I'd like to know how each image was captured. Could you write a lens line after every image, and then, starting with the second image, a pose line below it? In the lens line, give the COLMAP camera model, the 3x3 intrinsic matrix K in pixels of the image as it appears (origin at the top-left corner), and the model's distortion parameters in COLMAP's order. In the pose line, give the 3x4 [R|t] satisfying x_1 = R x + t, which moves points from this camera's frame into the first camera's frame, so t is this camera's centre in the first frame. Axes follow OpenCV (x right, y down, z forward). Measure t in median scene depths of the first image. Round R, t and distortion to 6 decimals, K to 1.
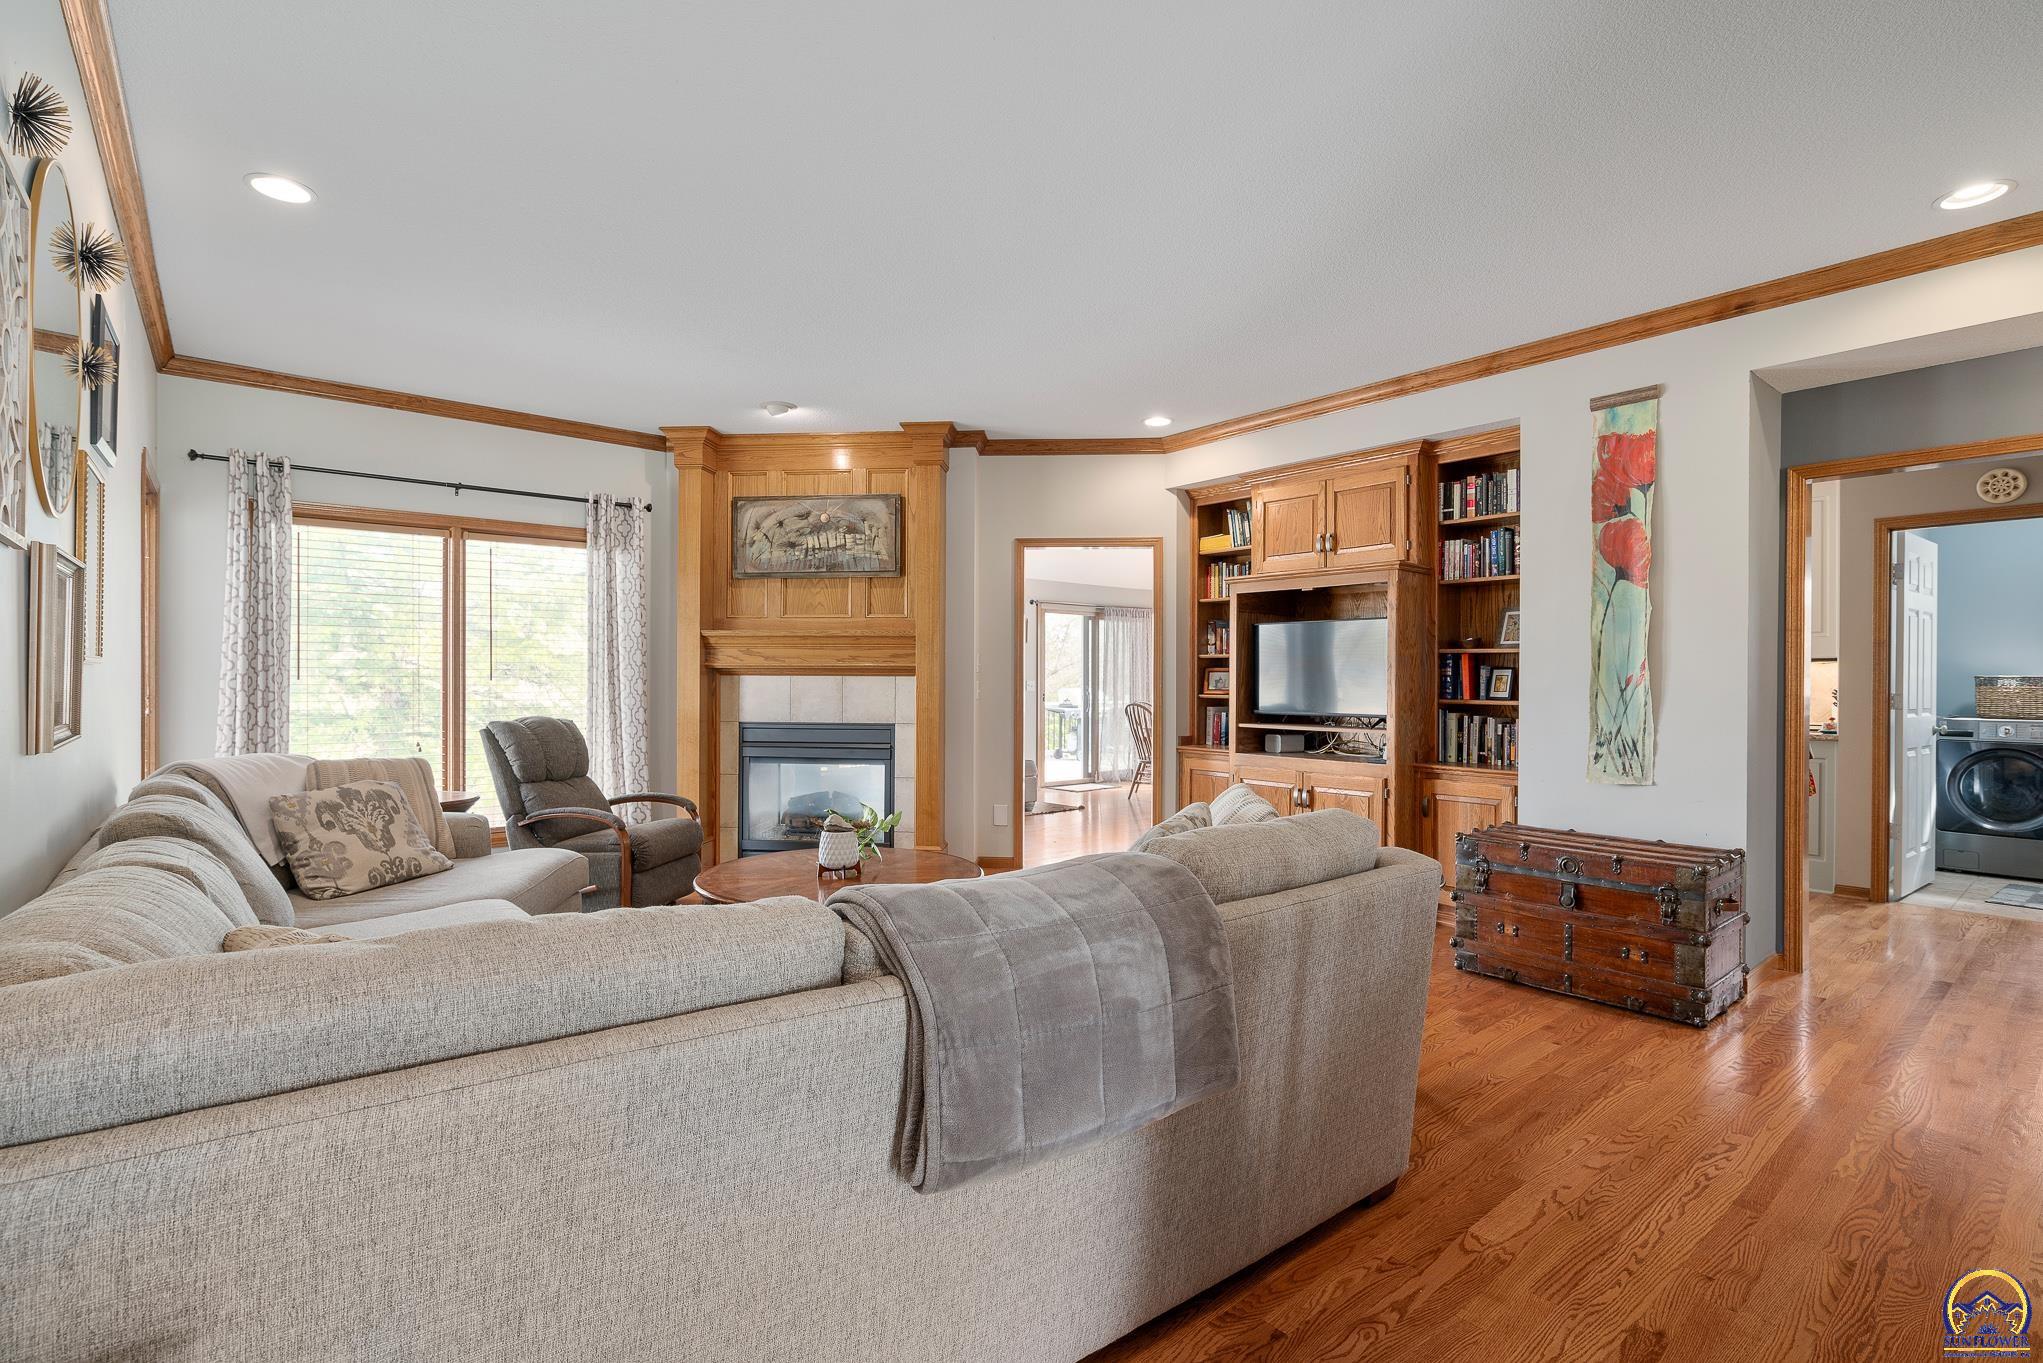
lens RADIAL K [[935.0, 0, 1016.6], [0, 935.0, 678.8], [0, 0, 1]] dist [-0.003715, 0.000718]
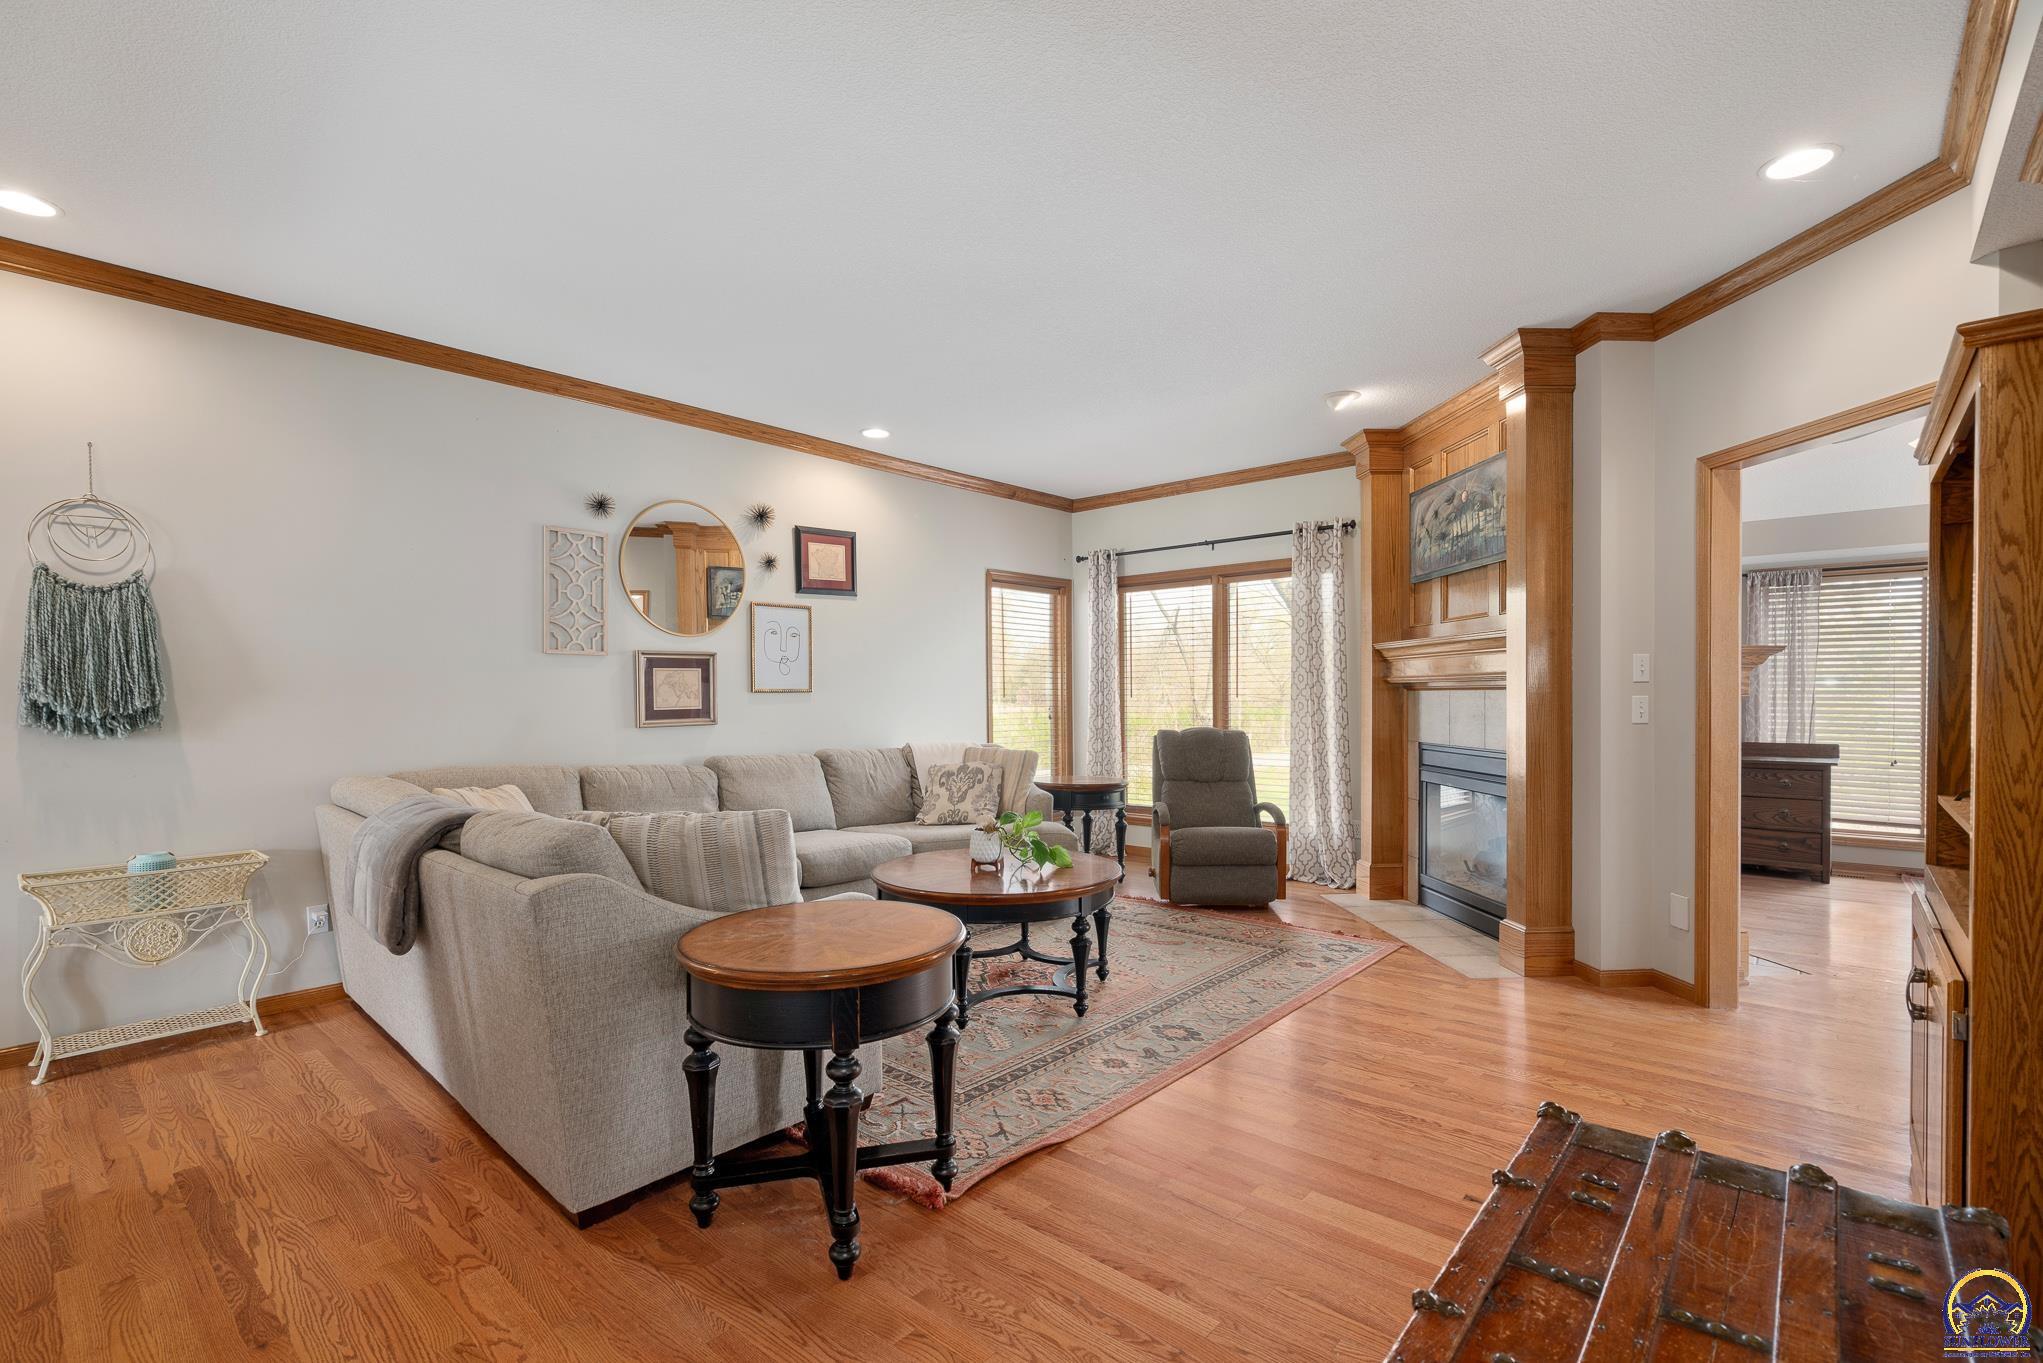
lens RADIAL K [[927.0, 0, 1021.9], [0, 927.0, 706.7], [0, 0, 1]] dist [-0.000048, 0.000482]
pose [[0.158709, 0.008088, -0.987292, 0.538889], [0.009094, 0.999912, 0.009653, -0.000060], [0.987284, -0.010510, 0.158621, 0.493846]]
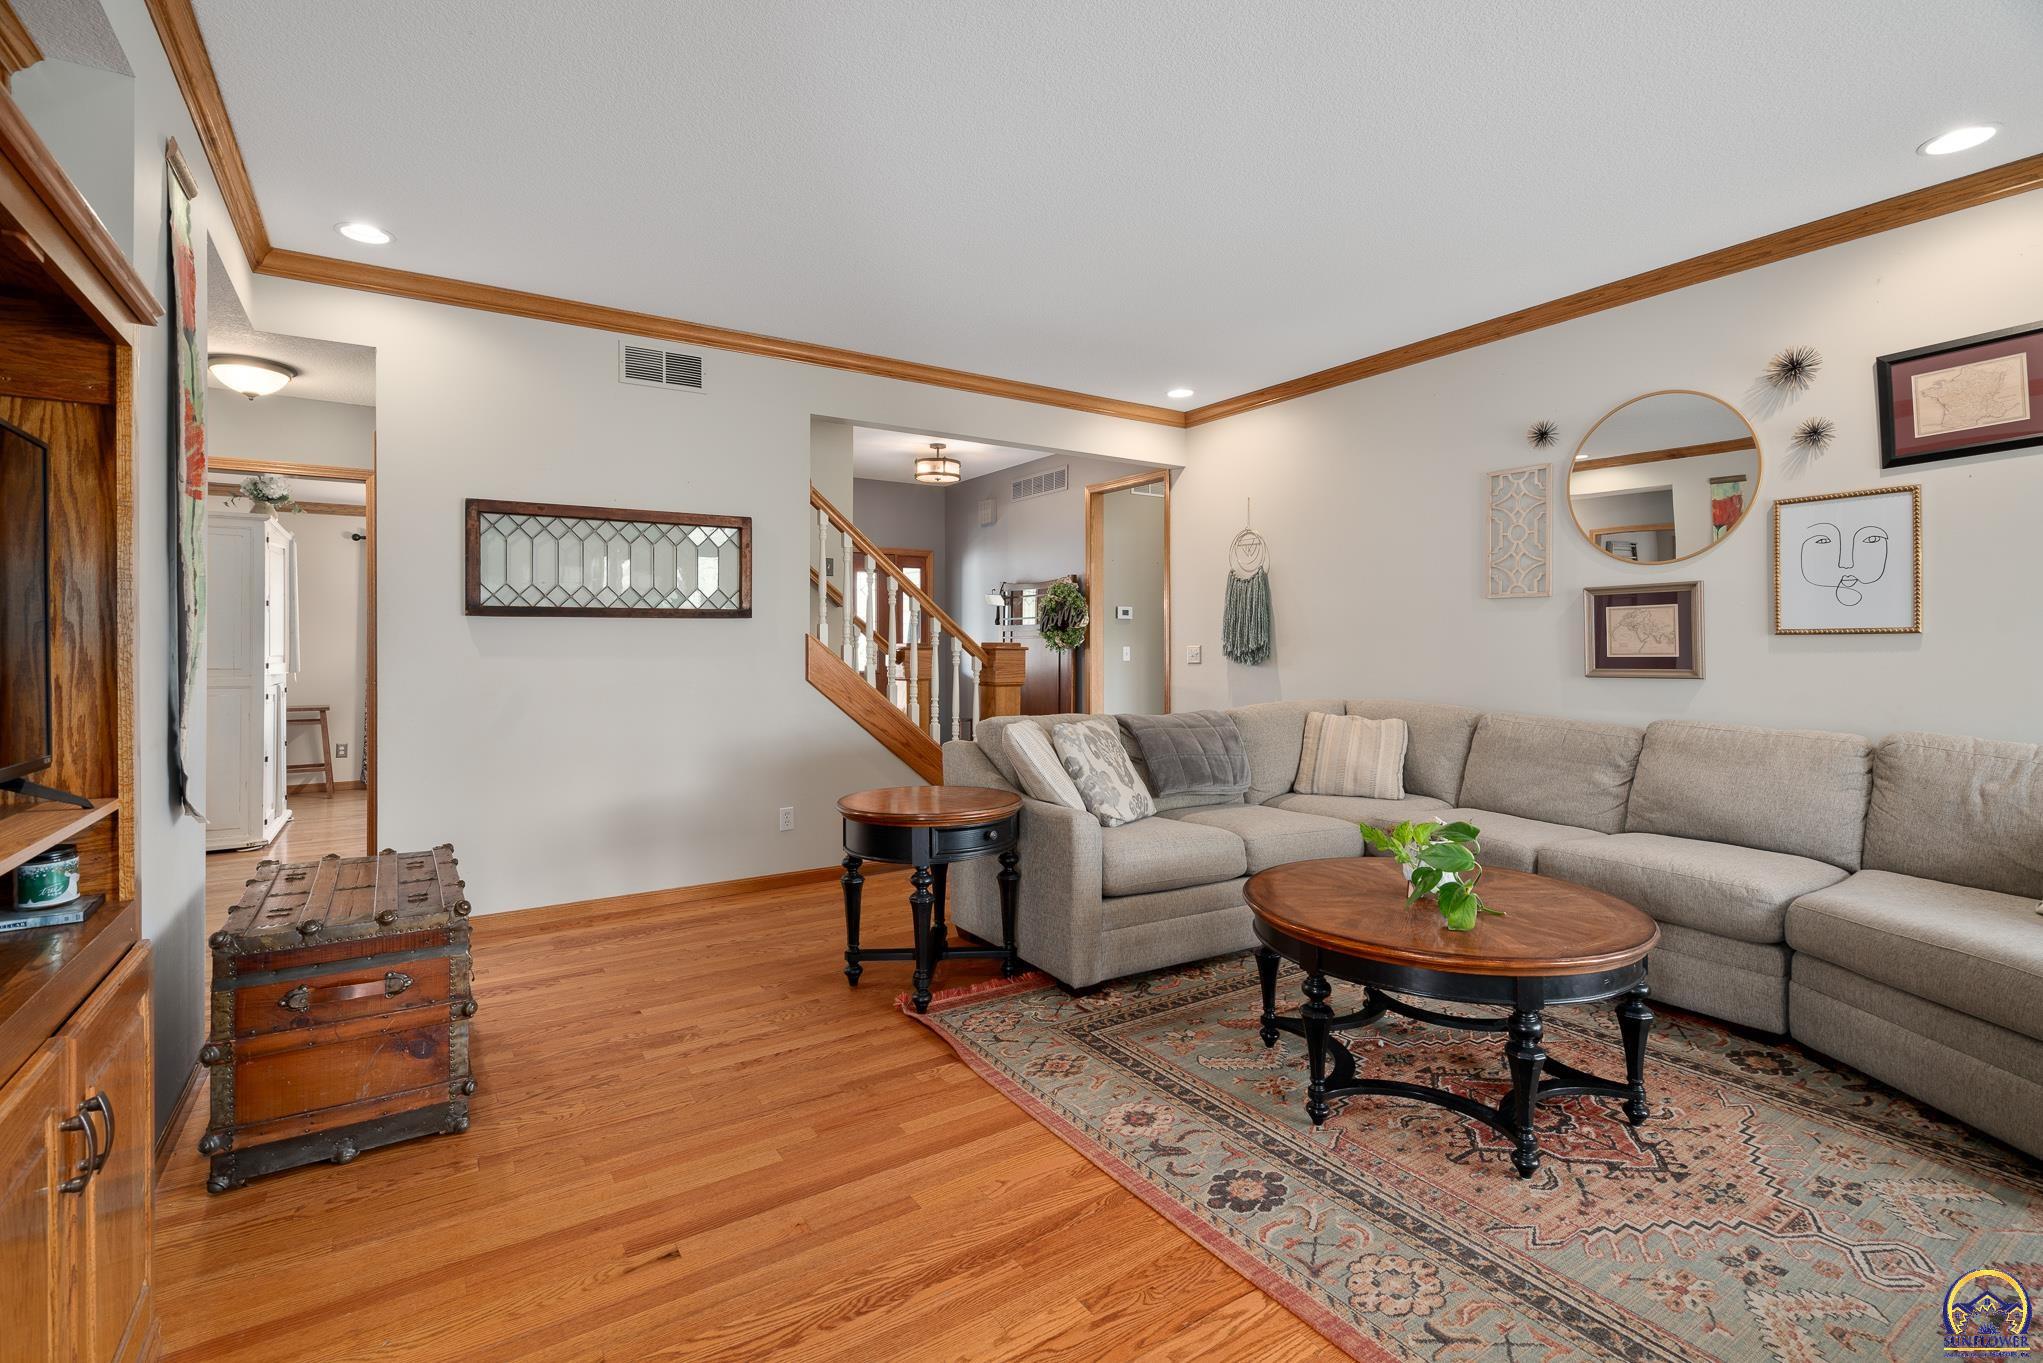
lens RADIAL K [[931.6, 0, 1009.8], [0, 931.6, 648.0], [0, 0, 1]] dist [-0.002524, 0.000008]
pose [[-0.993618, -0.001562, 0.112790, 0.040862], [-0.001546, 0.999999, 0.000229, 0.001565], [-0.112790, 0.000053, -0.993619, 1.037840]]
